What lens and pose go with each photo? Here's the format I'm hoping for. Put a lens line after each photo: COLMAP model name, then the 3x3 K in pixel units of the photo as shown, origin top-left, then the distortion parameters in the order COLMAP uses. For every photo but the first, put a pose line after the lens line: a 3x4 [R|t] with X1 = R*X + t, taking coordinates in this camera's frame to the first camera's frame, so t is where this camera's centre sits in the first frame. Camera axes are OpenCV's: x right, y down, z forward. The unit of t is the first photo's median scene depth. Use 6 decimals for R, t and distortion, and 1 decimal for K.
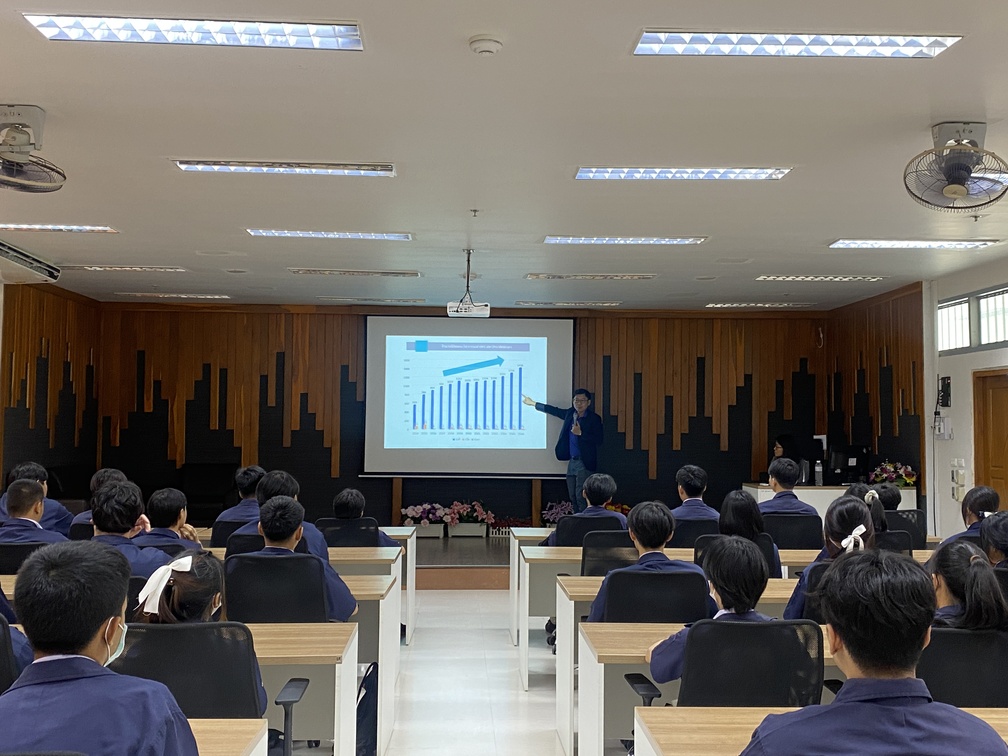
lens RADIAL K [[1084.9, 0, 504.0], [0, 1084.9, 378.0], [0, 0, 1]] dist [0.069218, -0.022582]
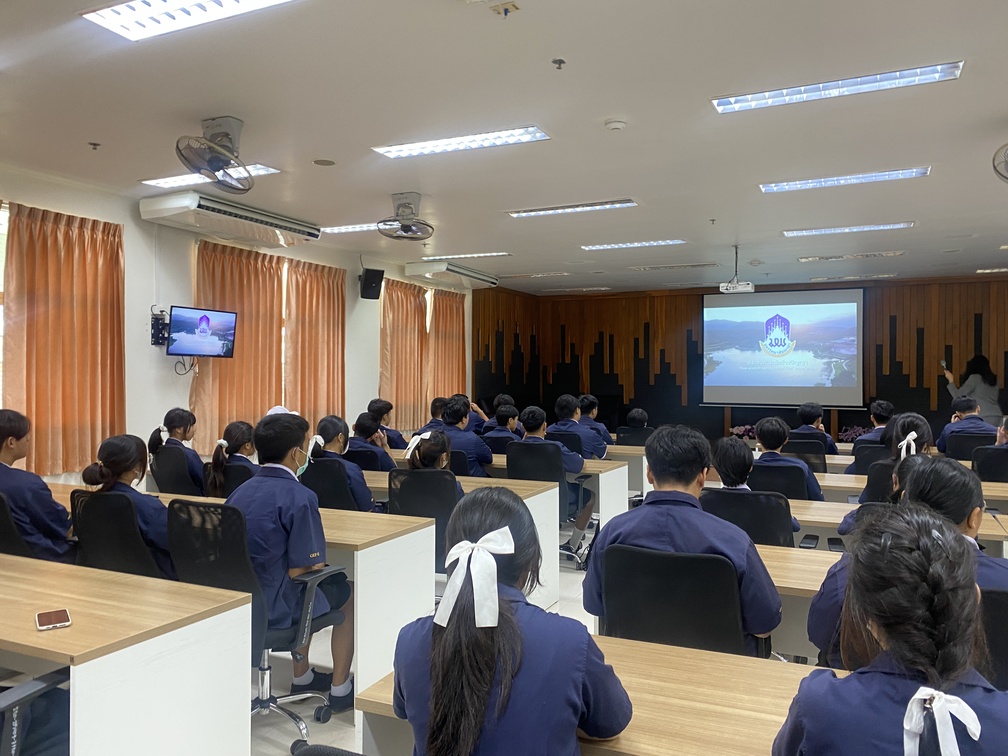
lens RADIAL K [[753.9, 0, 503.7], [0, 753.9, 370.0], [0, 0, 1]] dist [0.062007, -0.102105]
pose [[0.878547, -0.007812, -0.477591, 0.122524], [0.025174, 0.999234, 0.029965, 0.005673], [0.476991, -0.038349, 0.878071, -0.022143]]
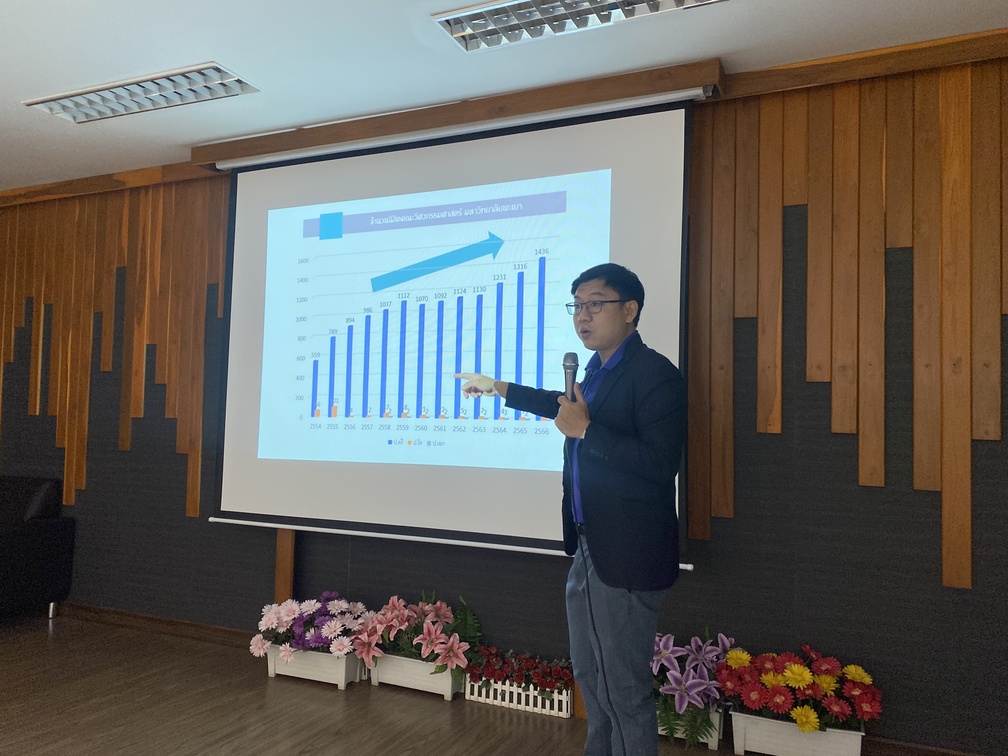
lens RADIAL K [[753.8, 0, 513.7], [0, 753.8, 370.4], [0, 0, 1]] dist [0.057869, -0.090639]
pose [[0.892521, -0.021598, -0.450488, 0.125186], [0.006721, 0.999379, -0.034598, 0.039566], [0.450956, 0.027852, 0.892112, 0.765303]]
